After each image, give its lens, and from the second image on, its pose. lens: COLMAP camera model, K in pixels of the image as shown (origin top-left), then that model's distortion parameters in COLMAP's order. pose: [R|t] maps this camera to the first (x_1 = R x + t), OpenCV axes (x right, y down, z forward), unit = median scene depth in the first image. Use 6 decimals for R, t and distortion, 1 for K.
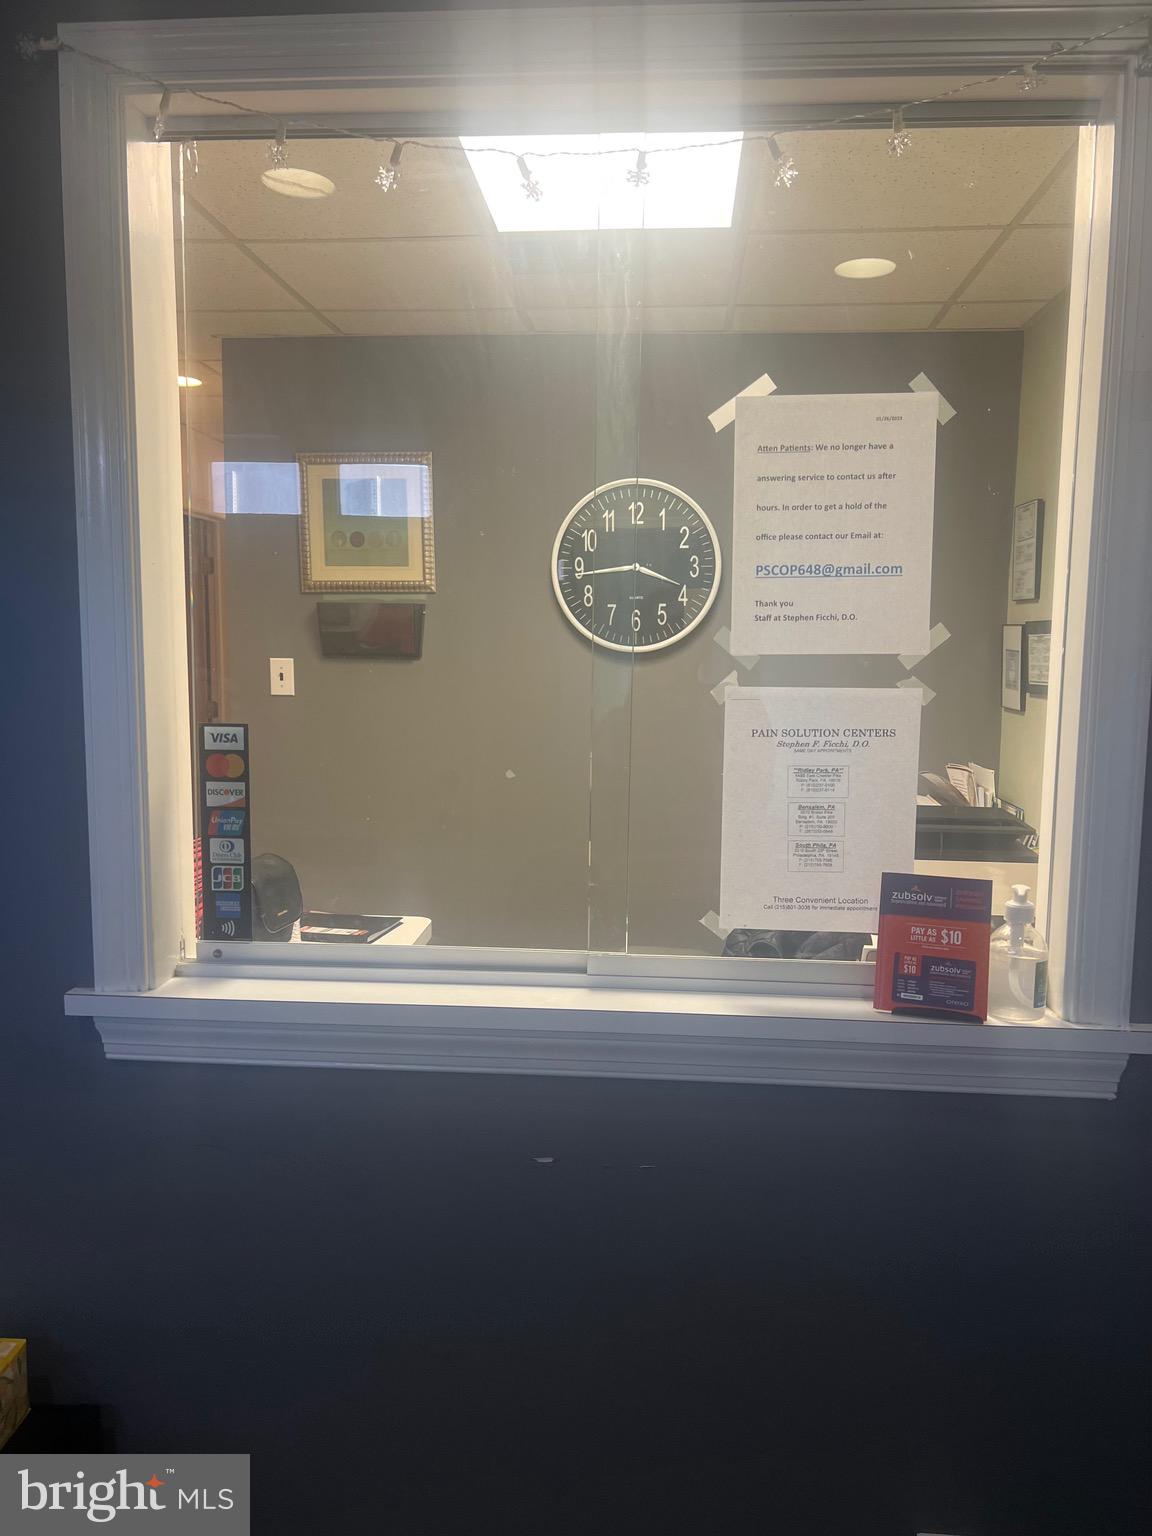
lens RADIAL K [[1150.6, 0, 577.0], [0, 1150.6, 779.8], [0, 0, 1]] dist [0.054692, -0.059260]
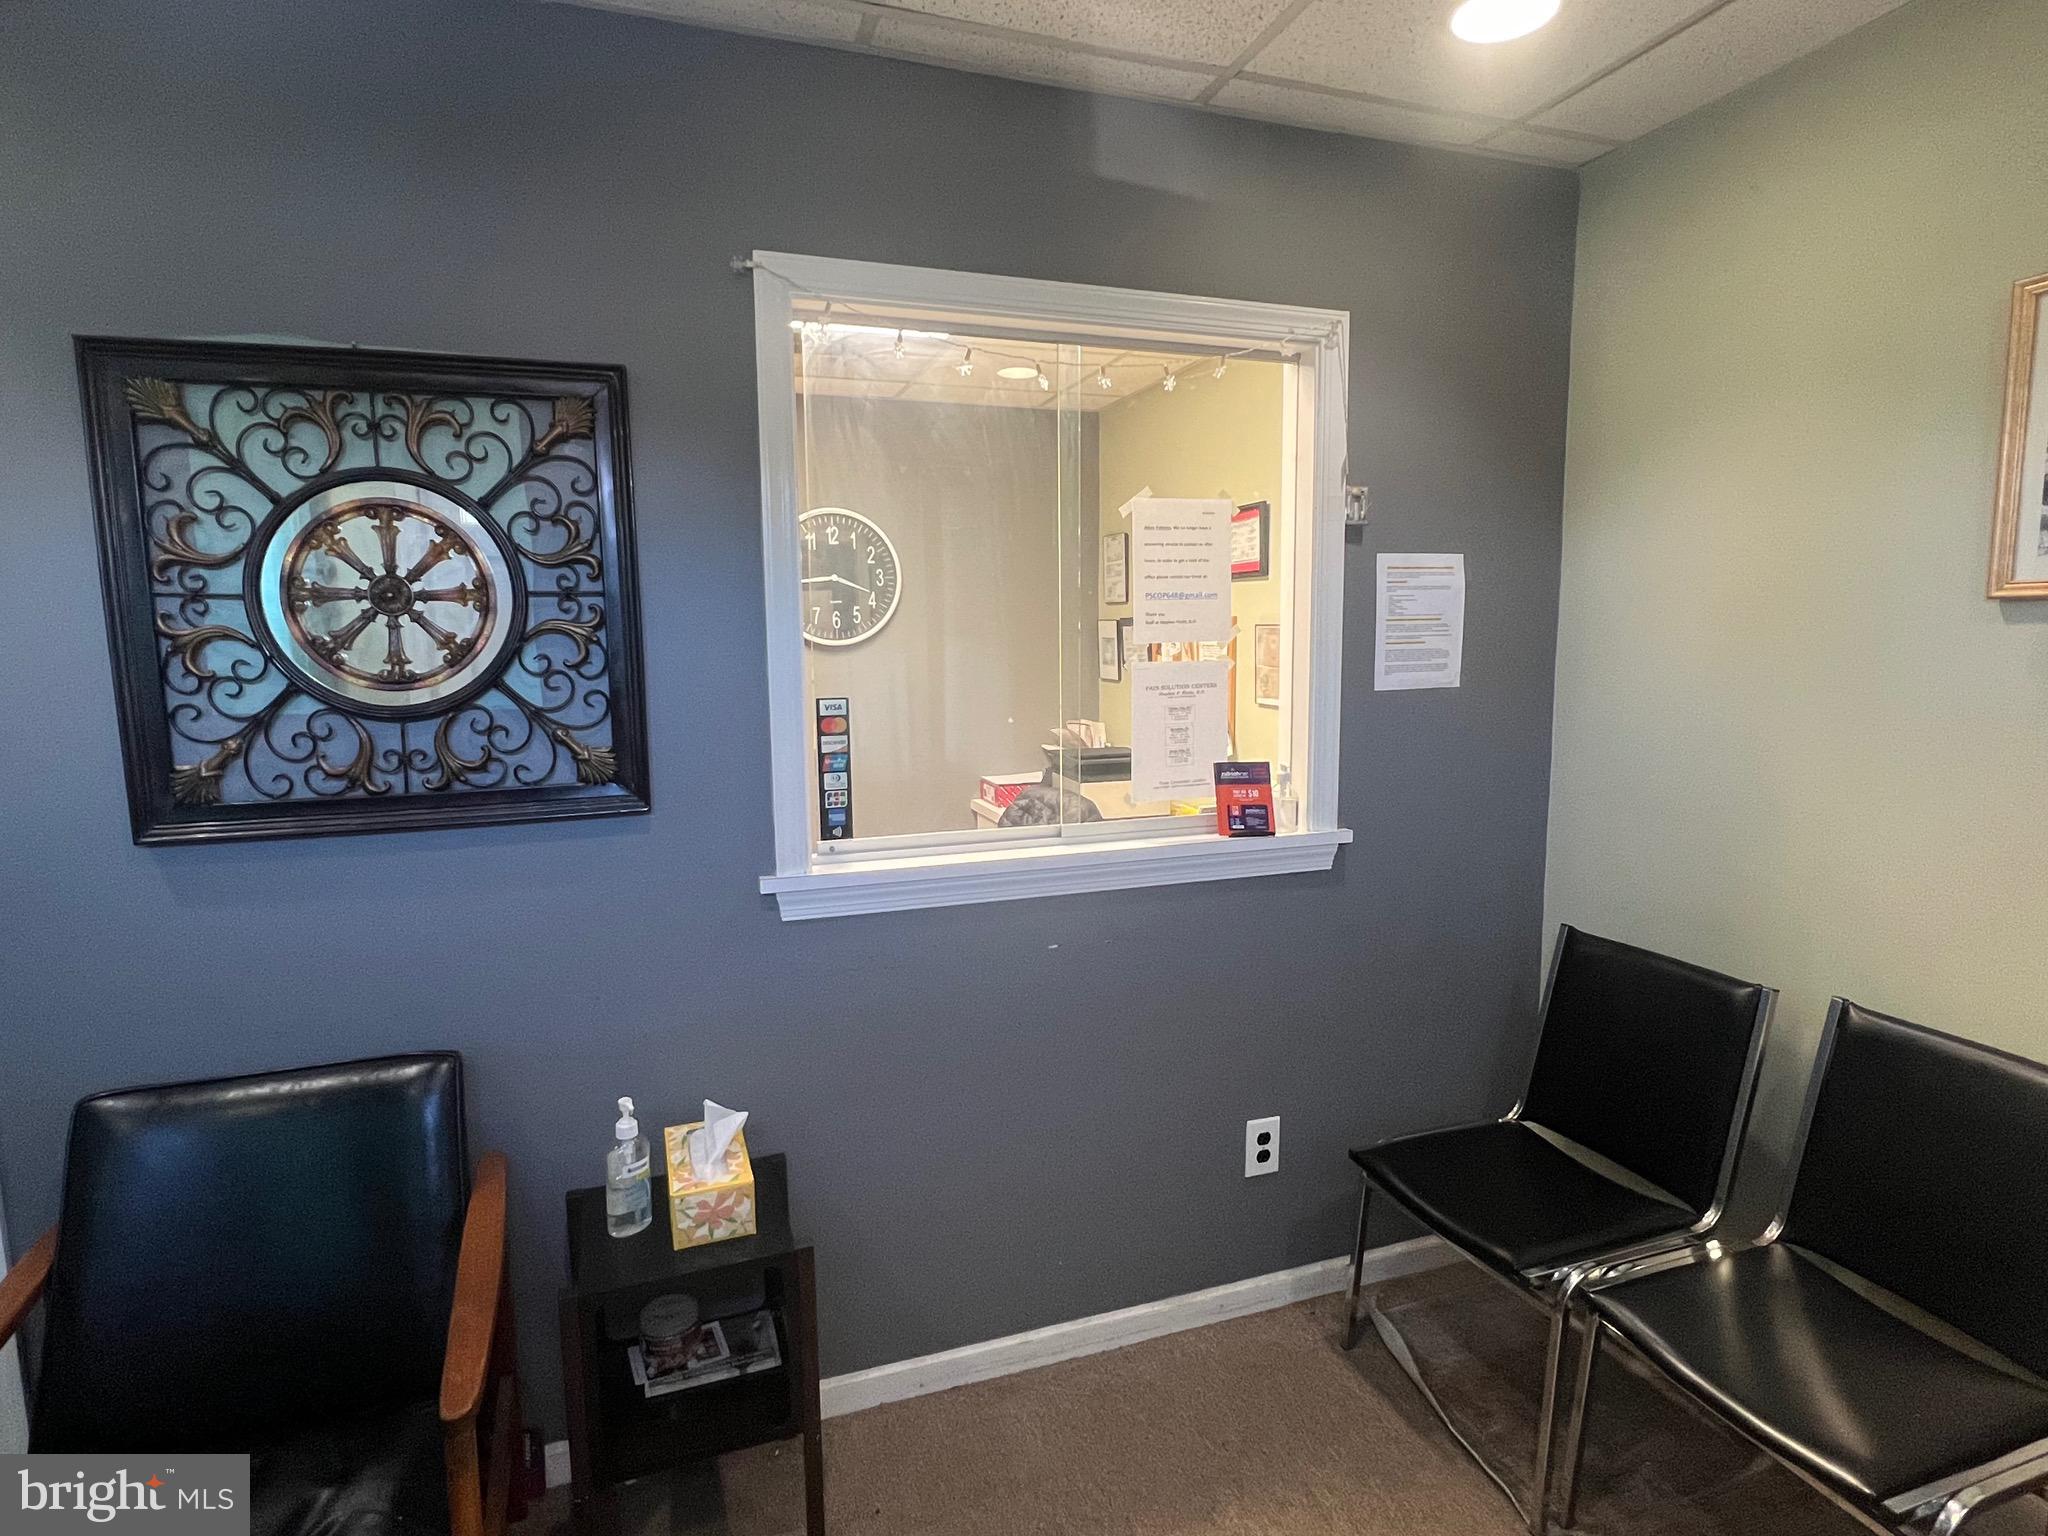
lens RADIAL K [[1064.2, 0, 1007.5], [0, 1064.2, 773.9], [0, 0, 1]] dist [0.003426, -0.001556]
pose [[0.919466, -0.072248, 0.386475, -0.670232], [0.067461, 0.997384, 0.025955, 0.032379], [-0.387340, 0.002207, 0.921934, -0.405908]]
